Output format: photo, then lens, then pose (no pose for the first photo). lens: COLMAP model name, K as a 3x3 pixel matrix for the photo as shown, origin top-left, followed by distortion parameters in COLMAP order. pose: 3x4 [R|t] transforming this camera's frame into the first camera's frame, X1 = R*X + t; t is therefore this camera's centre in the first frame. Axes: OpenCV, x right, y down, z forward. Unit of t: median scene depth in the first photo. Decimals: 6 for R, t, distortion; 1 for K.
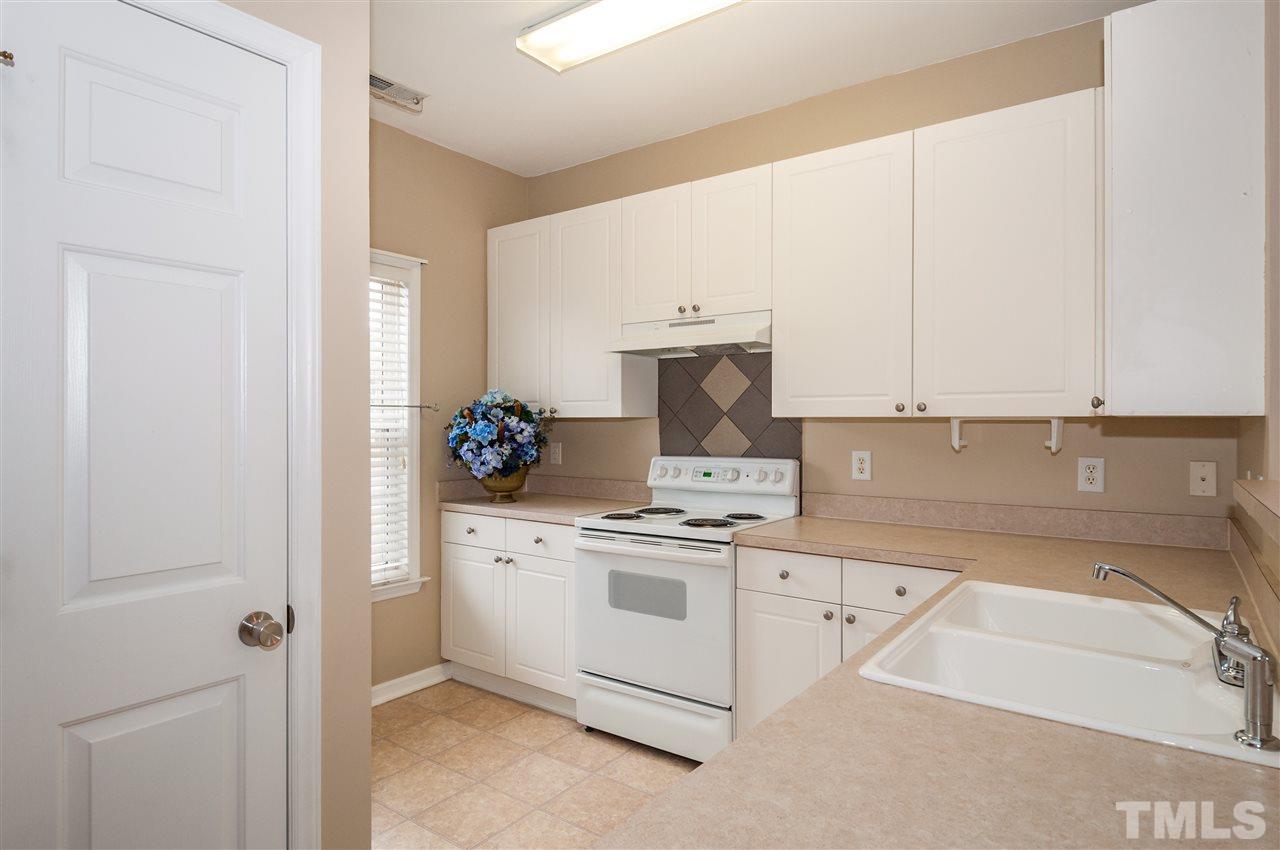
lens RADIAL K [[716.8, 0, 646.8], [0, 716.8, 423.1], [0, 0, 1]] dist [0.019983, -0.002115]
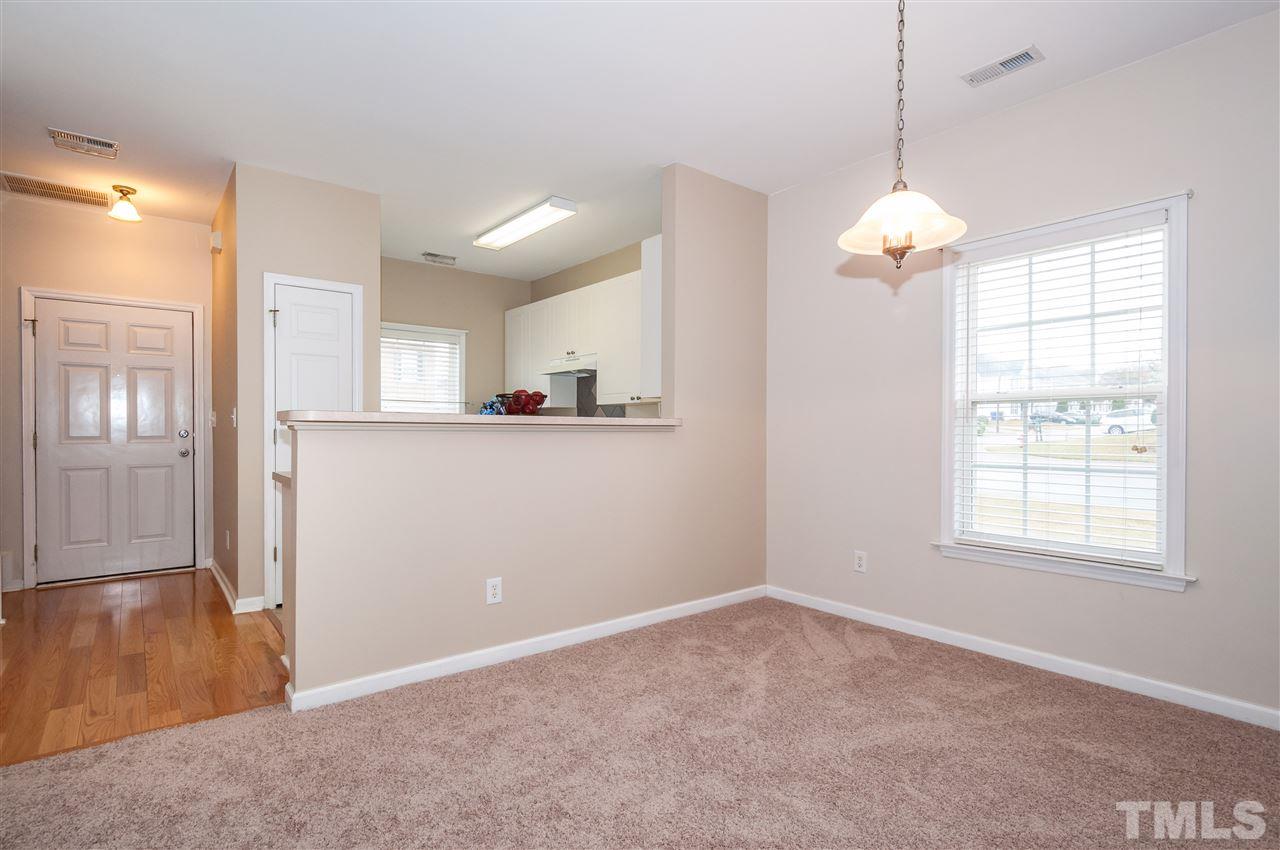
lens RADIAL K [[622.2, 0, 635.5], [0, 622.2, 440.5], [0, 0, 1]] dist [0.000079, 0.000309]
pose [[0.965465, 0.008003, -0.260410, 0.634512], [-0.004296, 0.999881, 0.014801, 0.057785], [0.260497, -0.013171, 0.965385, -0.603771]]
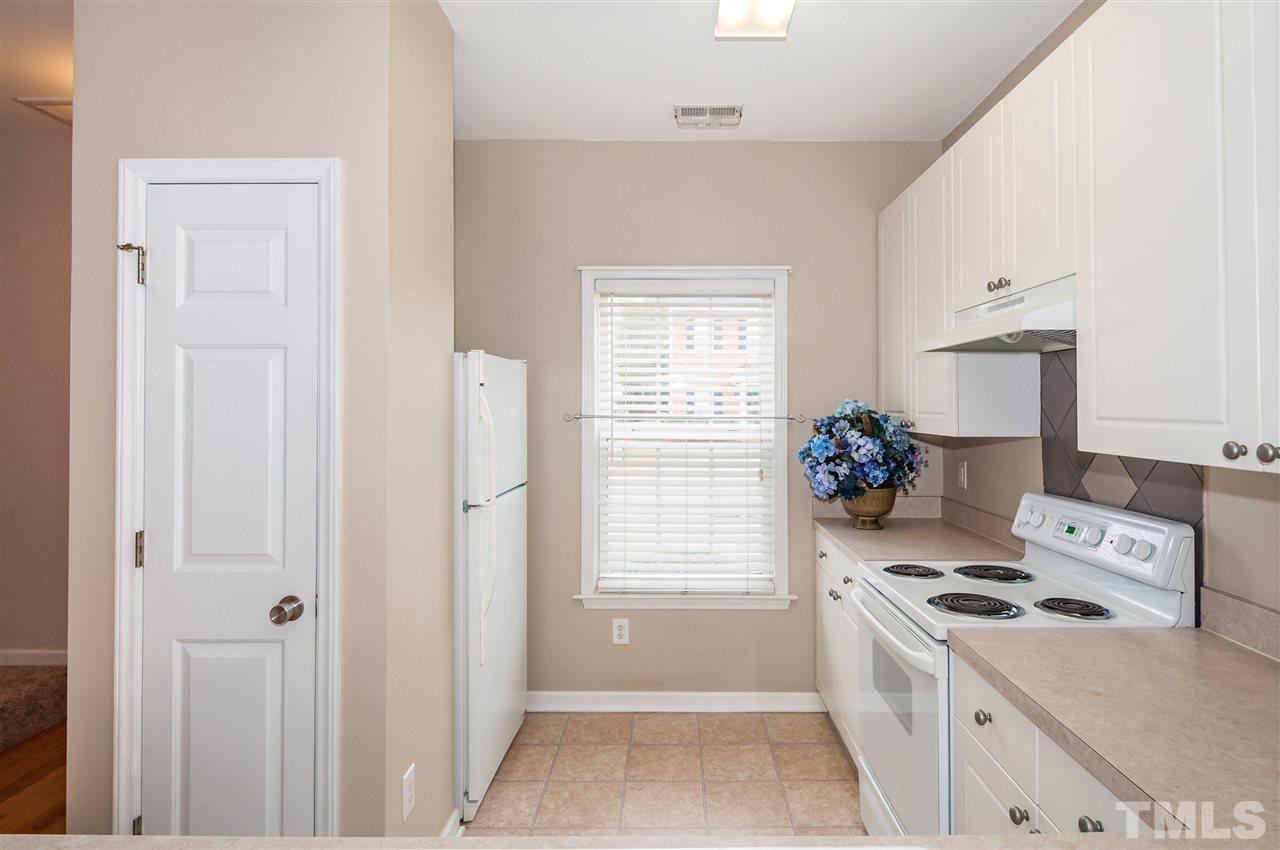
lens RADIAL K [[716.8, 0, 671.3], [0, 716.8, 396.2], [0, 0, 1]] dist [0.019983, -0.002115]
pose [[0.590762, -0.012260, -0.806753, 0.387887], [-0.003495, 0.999836, -0.017754, -0.035330], [0.806839, 0.013308, 0.590622, 0.310203]]
